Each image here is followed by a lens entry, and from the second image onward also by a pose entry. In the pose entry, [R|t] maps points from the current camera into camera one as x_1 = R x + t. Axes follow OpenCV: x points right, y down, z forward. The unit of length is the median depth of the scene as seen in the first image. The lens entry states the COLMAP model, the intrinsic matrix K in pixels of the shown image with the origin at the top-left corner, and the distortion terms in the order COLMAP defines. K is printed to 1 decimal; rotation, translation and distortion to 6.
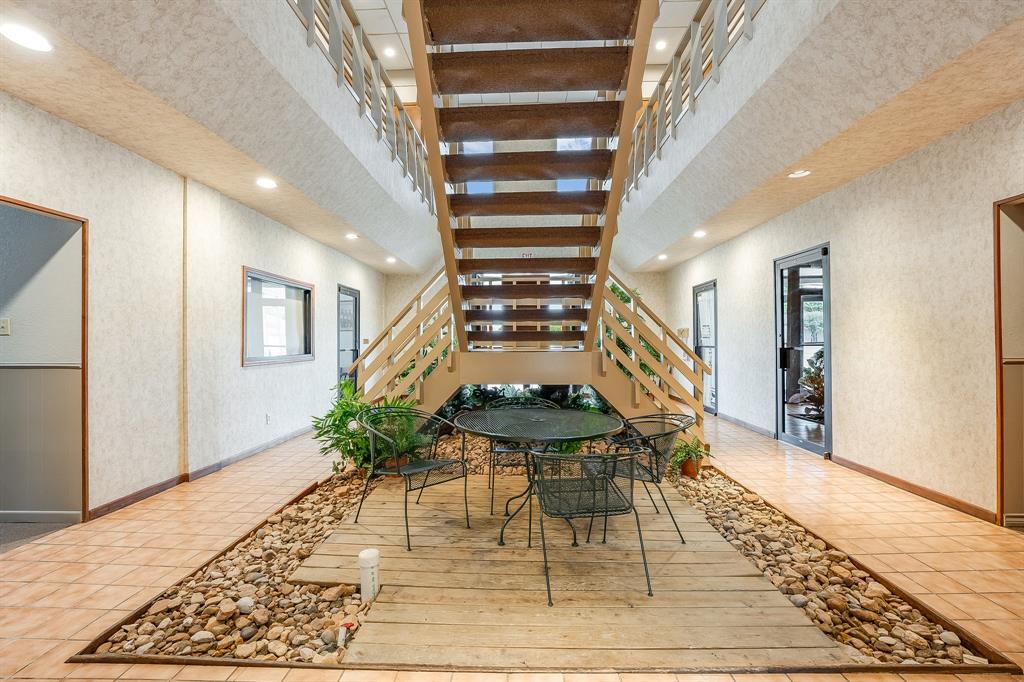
lens RADIAL K [[460.9, 0, 503.3], [0, 460.9, 332.0], [0, 0, 1]] dist [-0.027950, 0.008394]
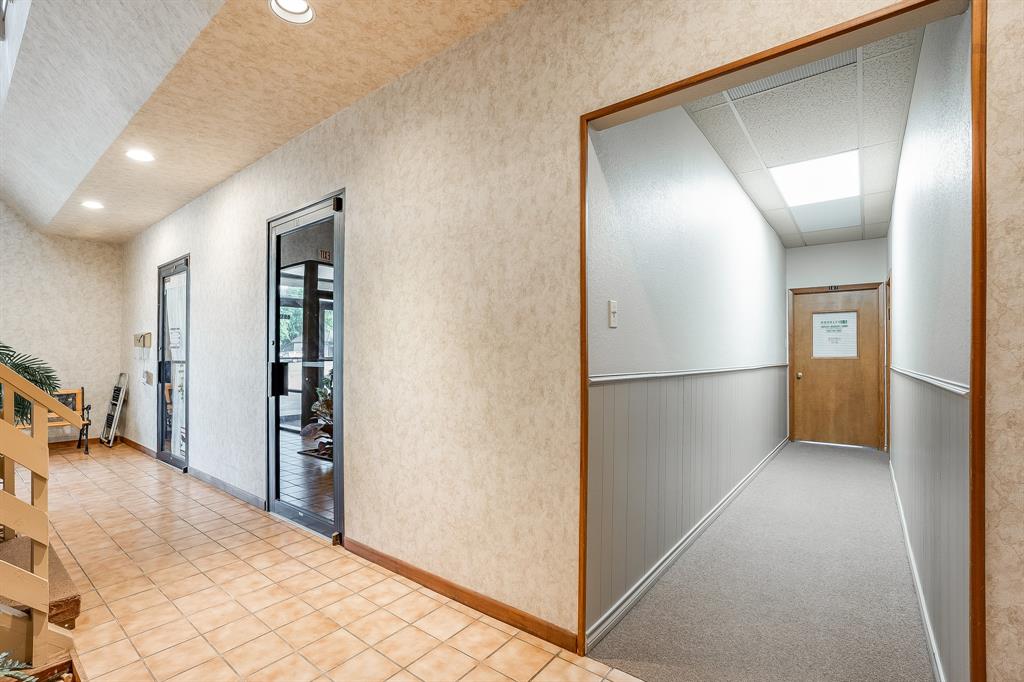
lens RADIAL K [[453.4, 0, 509.3], [0, 453.4, 354.1], [0, 0, 1]] dist [-0.029562, 0.003301]
pose [[0.576009, 0.006862, 0.817415, 0.430475], [-0.017290, 0.999843, 0.003790, 0.021741], [-0.817260, -0.016317, 0.576037, 0.573282]]
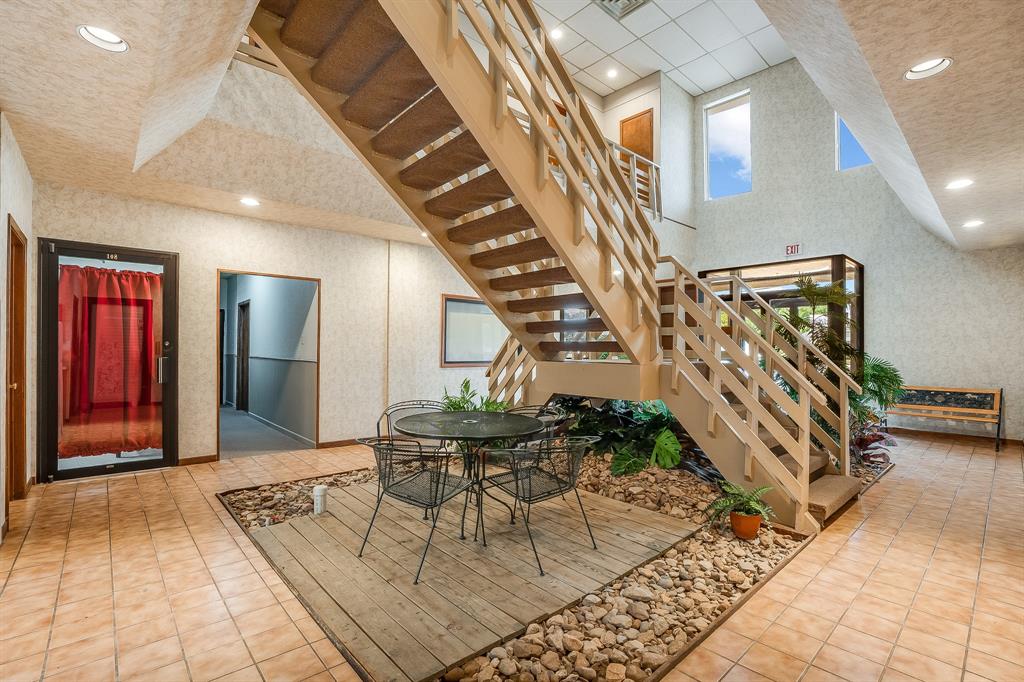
lens RADIAL K [[460.9, 0, 506.7], [0, 460.9, 344.4], [0, 0, 1]] dist [-0.027950, 0.008394]
pose [[0.692629, 0.003427, -0.721286, 0.756210], [0.000101, 0.999988, 0.004848, -0.000700], [0.721294, -0.003431, 0.692621, 0.238781]]
